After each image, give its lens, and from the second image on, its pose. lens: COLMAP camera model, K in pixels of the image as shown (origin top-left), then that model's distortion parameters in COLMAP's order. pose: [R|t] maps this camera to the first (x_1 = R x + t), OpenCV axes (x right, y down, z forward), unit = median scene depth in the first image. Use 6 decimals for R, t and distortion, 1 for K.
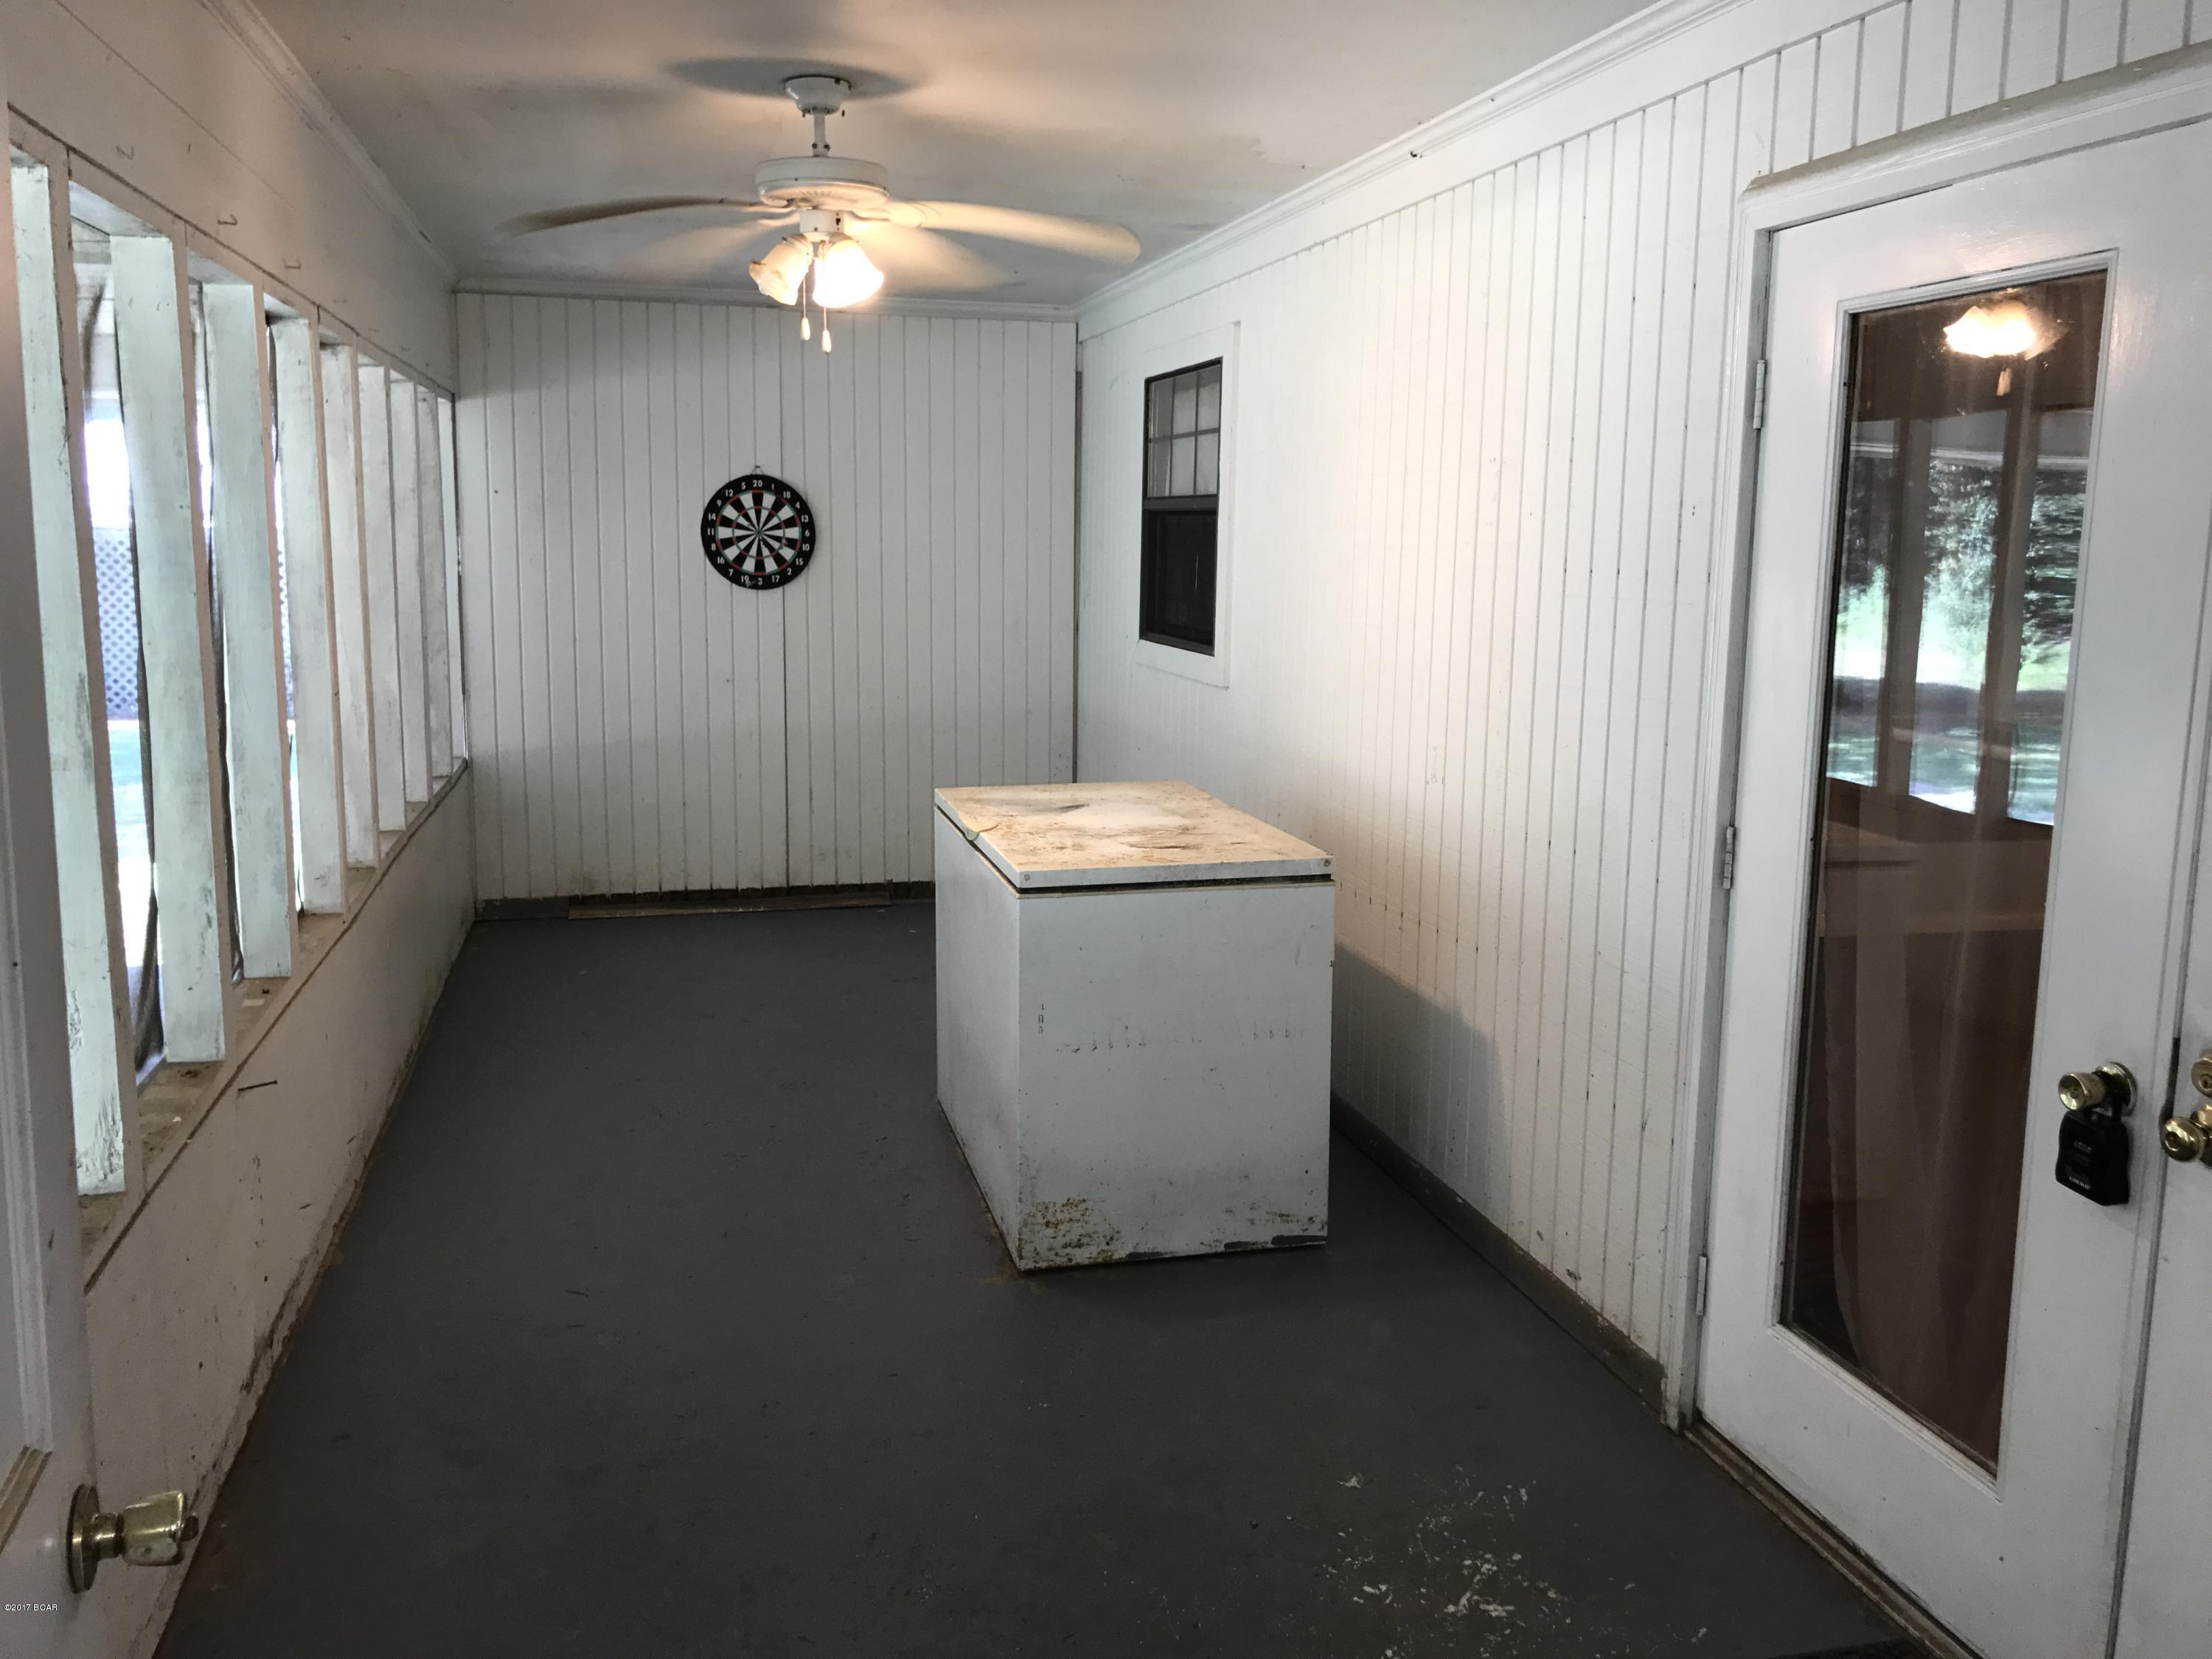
lens RADIAL K [[1798.6, 0, 1099.4], [0, 1798.6, 821.2], [0, 0, 1]] dist [0.111083, -0.332848]
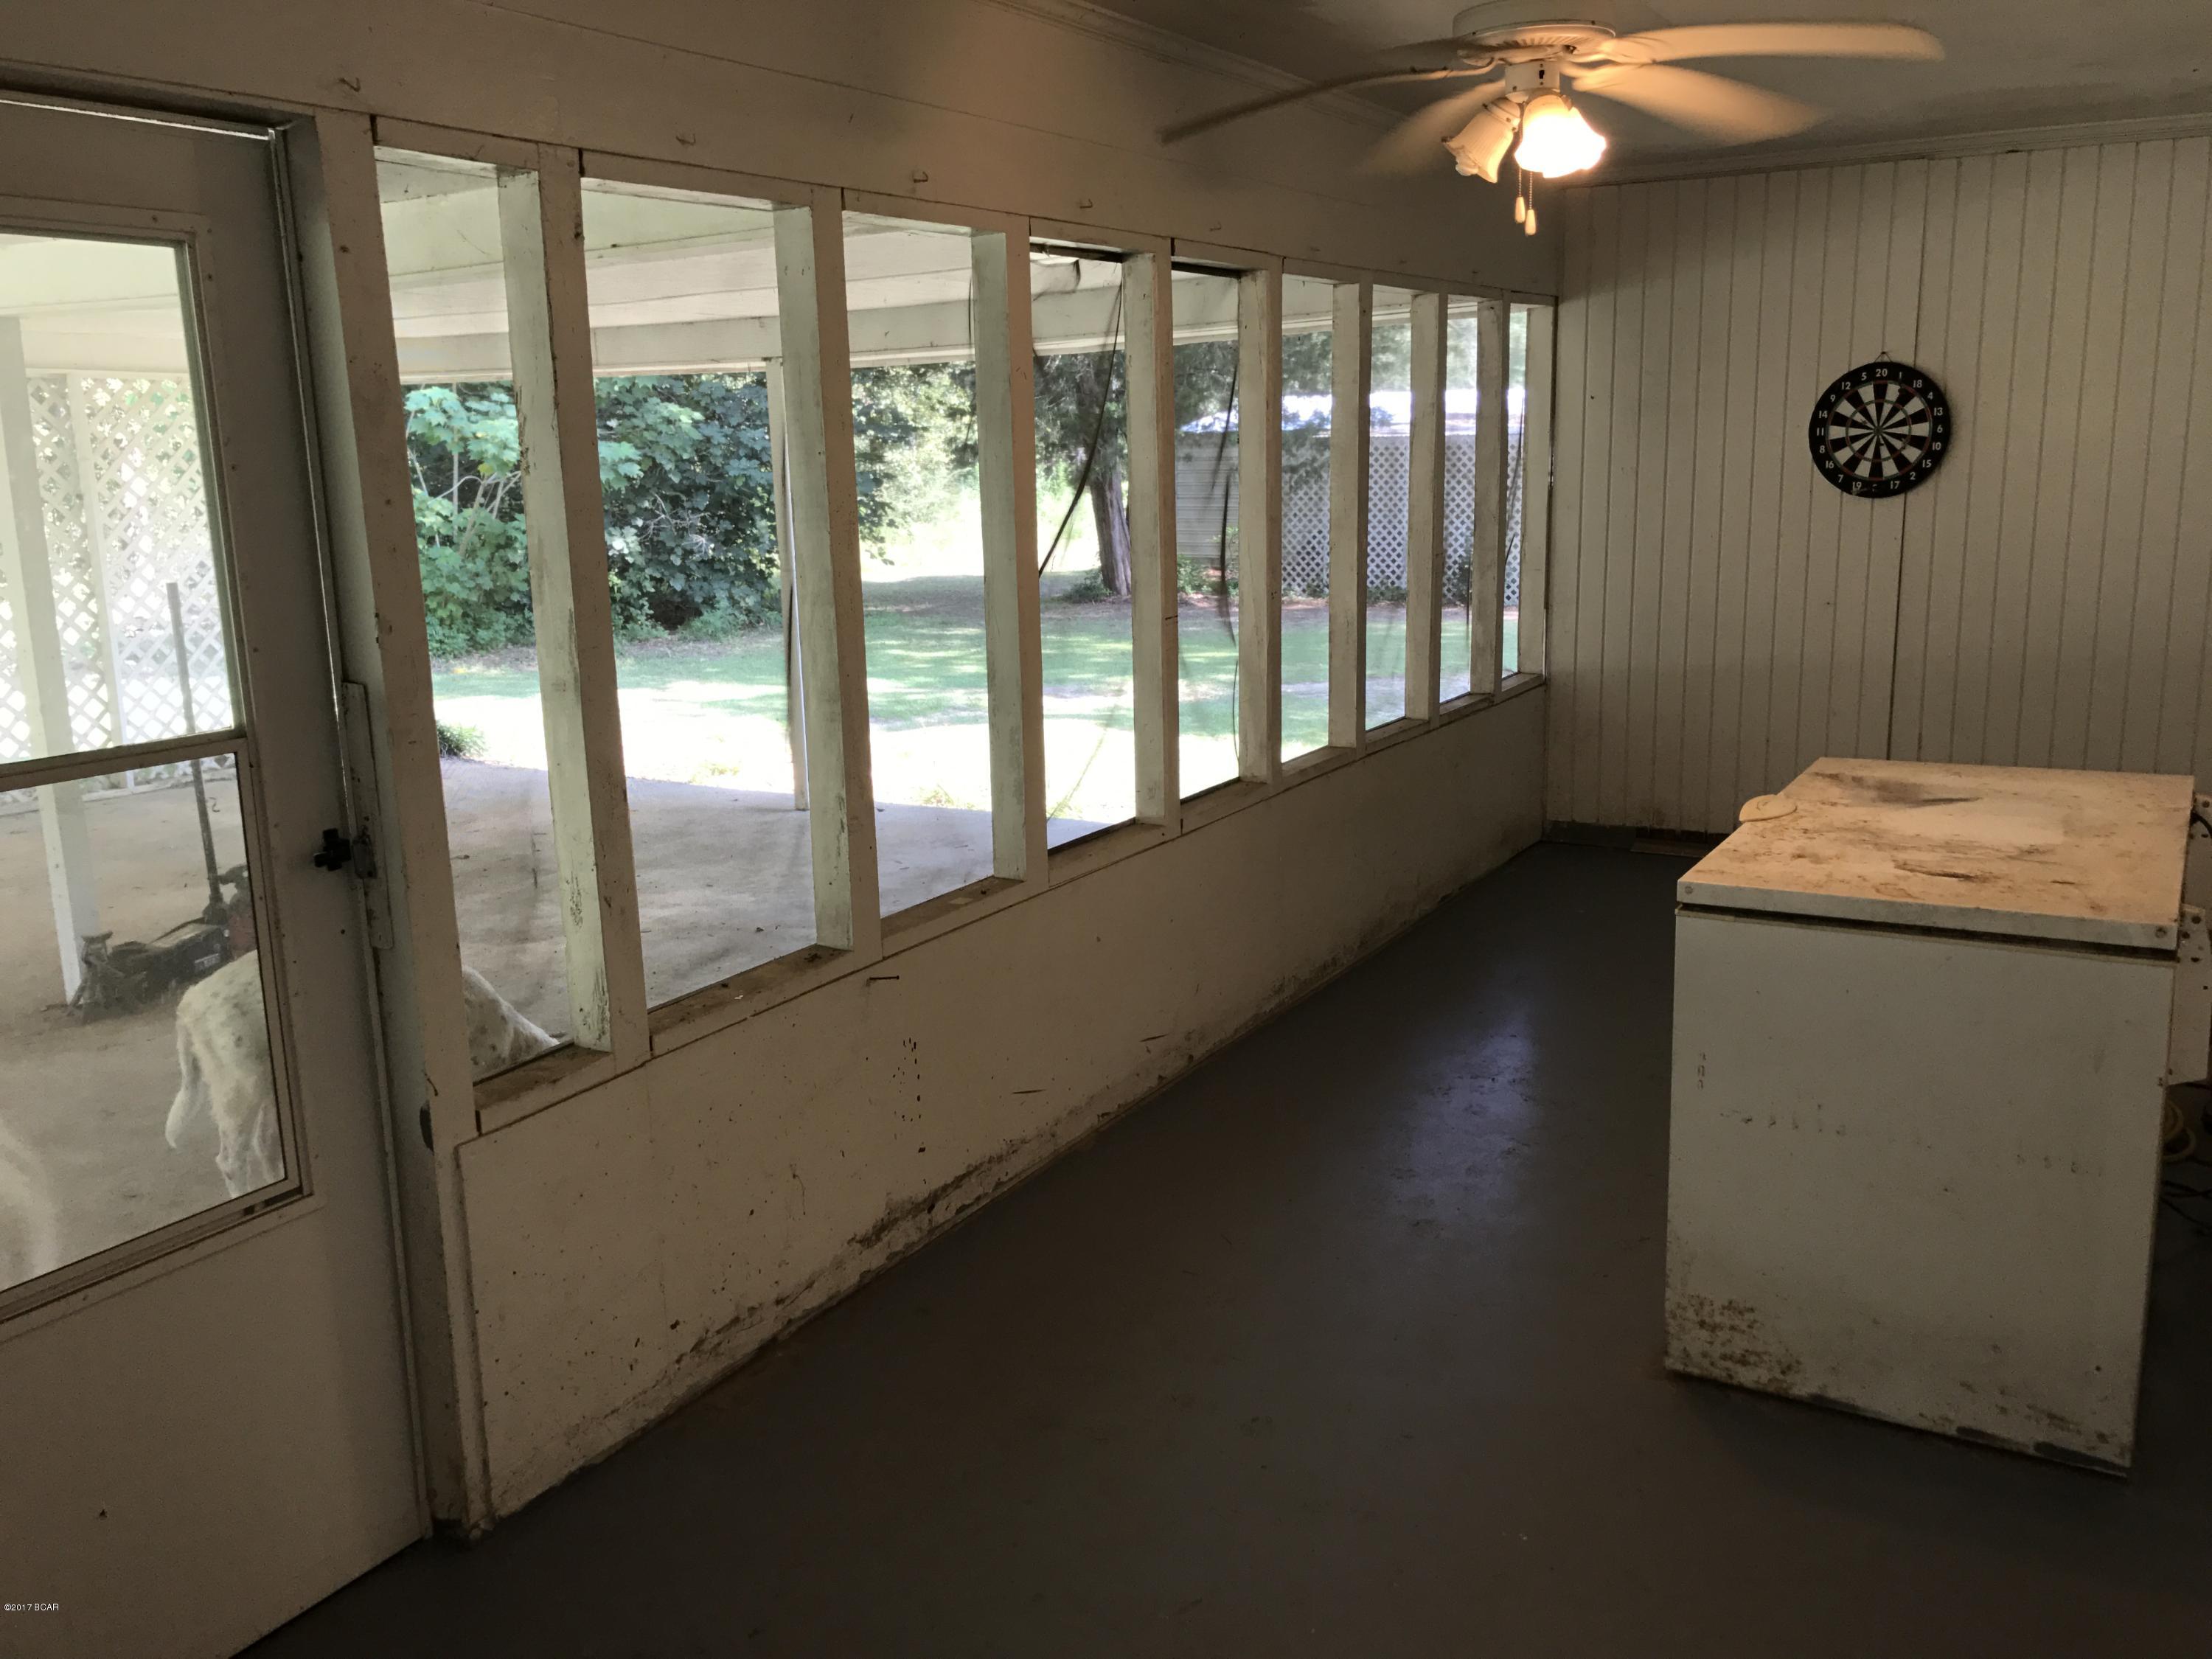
lens RADIAL K [[1803.1, 0, 1106.0], [0, 1803.1, 829.5], [0, 0, 1]] dist [0.008455, -0.009364]
pose [[0.705223, 0.122959, -0.698241, 0.177696], [-0.077758, 0.992319, 0.096210, -0.027776], [0.704708, -0.013556, 0.709368, 0.143444]]
